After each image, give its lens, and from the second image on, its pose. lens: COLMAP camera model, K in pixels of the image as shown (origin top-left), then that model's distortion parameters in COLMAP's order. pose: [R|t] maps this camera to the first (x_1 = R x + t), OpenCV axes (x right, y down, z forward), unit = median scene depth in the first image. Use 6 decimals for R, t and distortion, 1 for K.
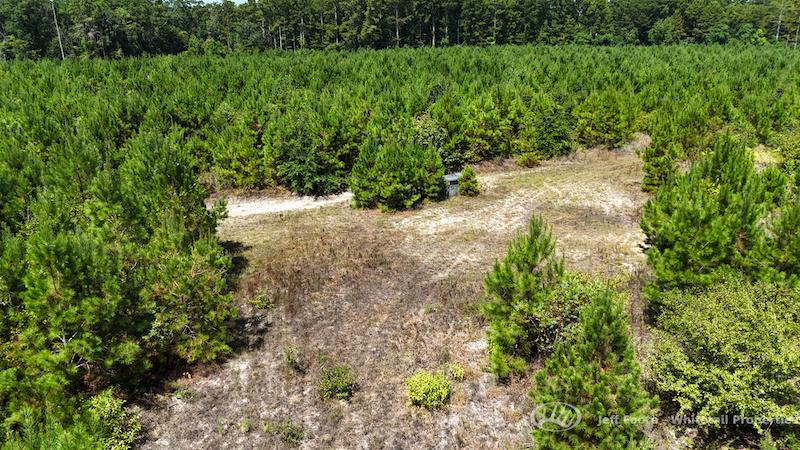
lens RADIAL K [[587.0, 0, 407.4], [0, 587.0, 222.9], [0, 0, 1]] dist [0.043663, -0.038842]
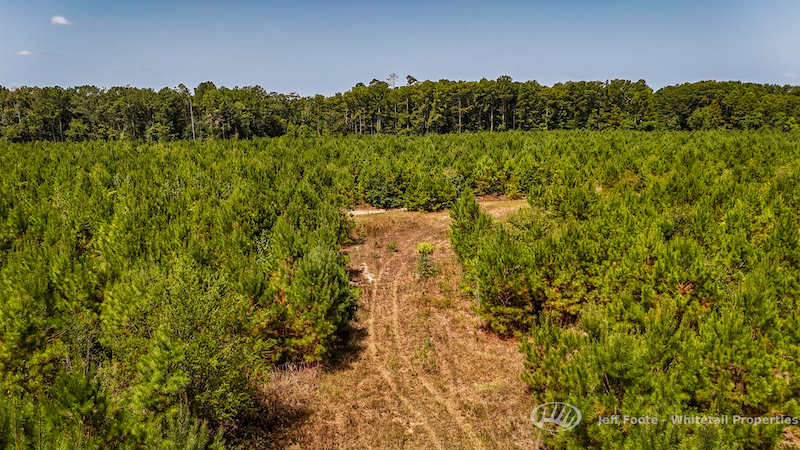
lens RADIAL K [[587.0, 0, 397.5], [0, 587.0, 228.5], [0, 0, 1]] dist [0.043663, -0.038842]
pose [[0.990995, 0.023427, -0.131831, 0.021034], [-0.040199, 0.991211, -0.126035, 0.042888], [0.127720, 0.130200, 0.983227, -0.135629]]
